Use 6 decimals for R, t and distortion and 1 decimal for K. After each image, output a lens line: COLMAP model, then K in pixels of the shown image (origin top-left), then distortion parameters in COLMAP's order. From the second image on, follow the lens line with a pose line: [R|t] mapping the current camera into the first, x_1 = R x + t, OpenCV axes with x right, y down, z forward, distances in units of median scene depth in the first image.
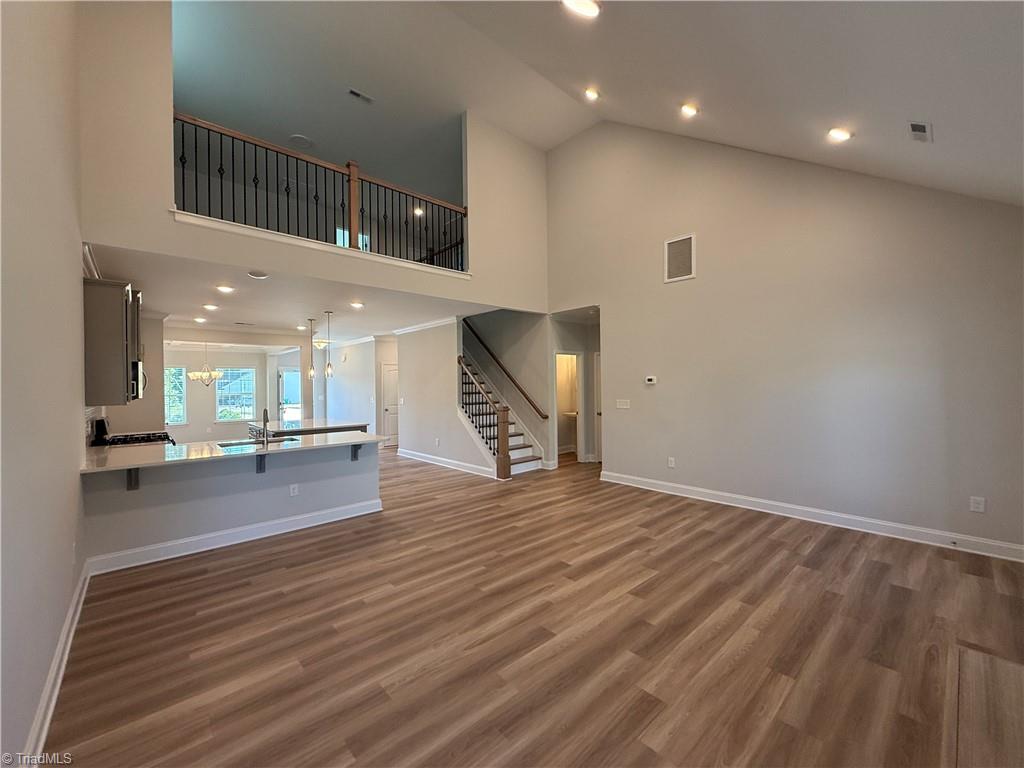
lens RADIAL K [[407.5, 0, 512.0], [0, 407.5, 384.0], [0, 0, 1]] dist [0.007717, 0.000135]
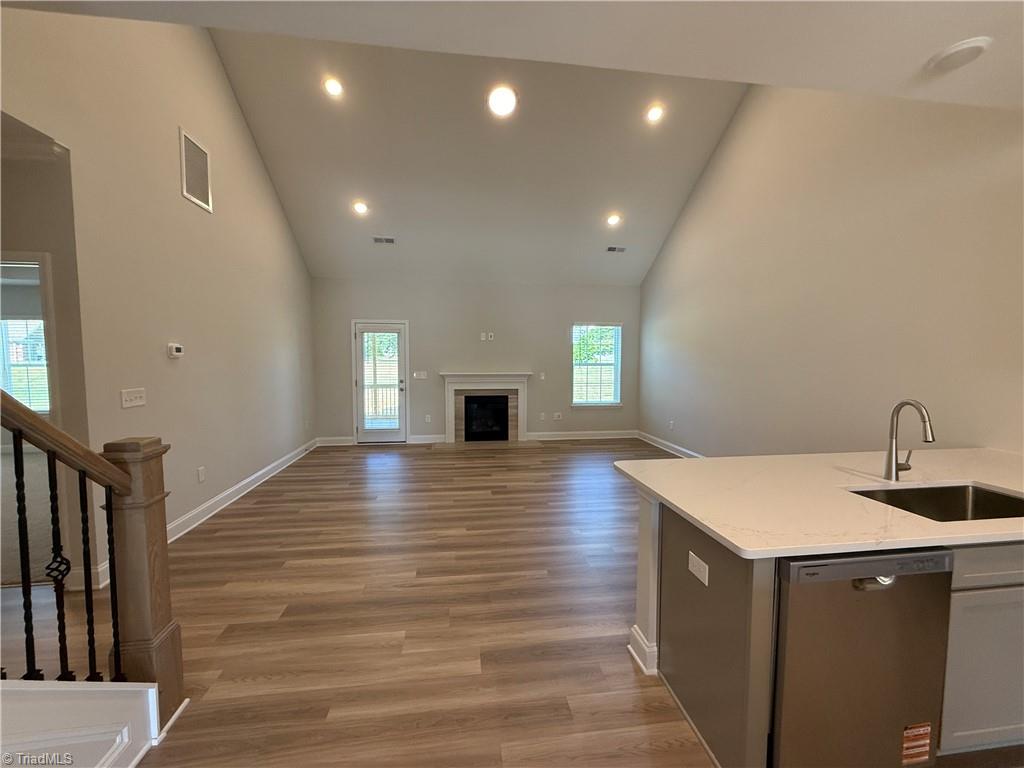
lens RADIAL K [[410.8, 0, 512.0], [0, 410.8, 384.0], [0, 0, 1]] dist [-0.000276, -0.000171]
pose [[-0.830062, -0.022901, 0.557201, -0.440402], [0.006836, 0.998664, 0.051228, 0.013371], [-0.557630, 0.046331, -0.828796, 1.376914]]
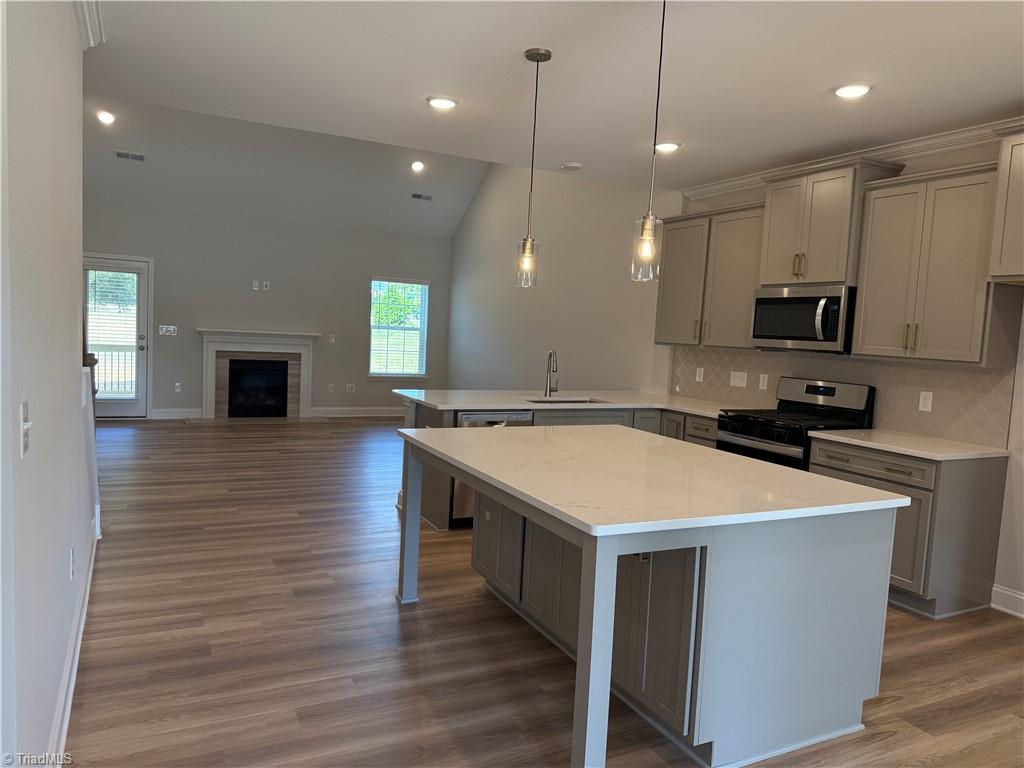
lens RADIAL K [[726.7, 0, 512.0], [0, 726.7, 384.0], [0, 0, 1]] dist [0.082795, -0.112575]
pose [[-0.965176, -0.055163, 0.255719, -0.756732], [-0.038659, 0.996859, 0.069127, 0.024358], [-0.258729, 0.056834, -0.964277, 1.996460]]
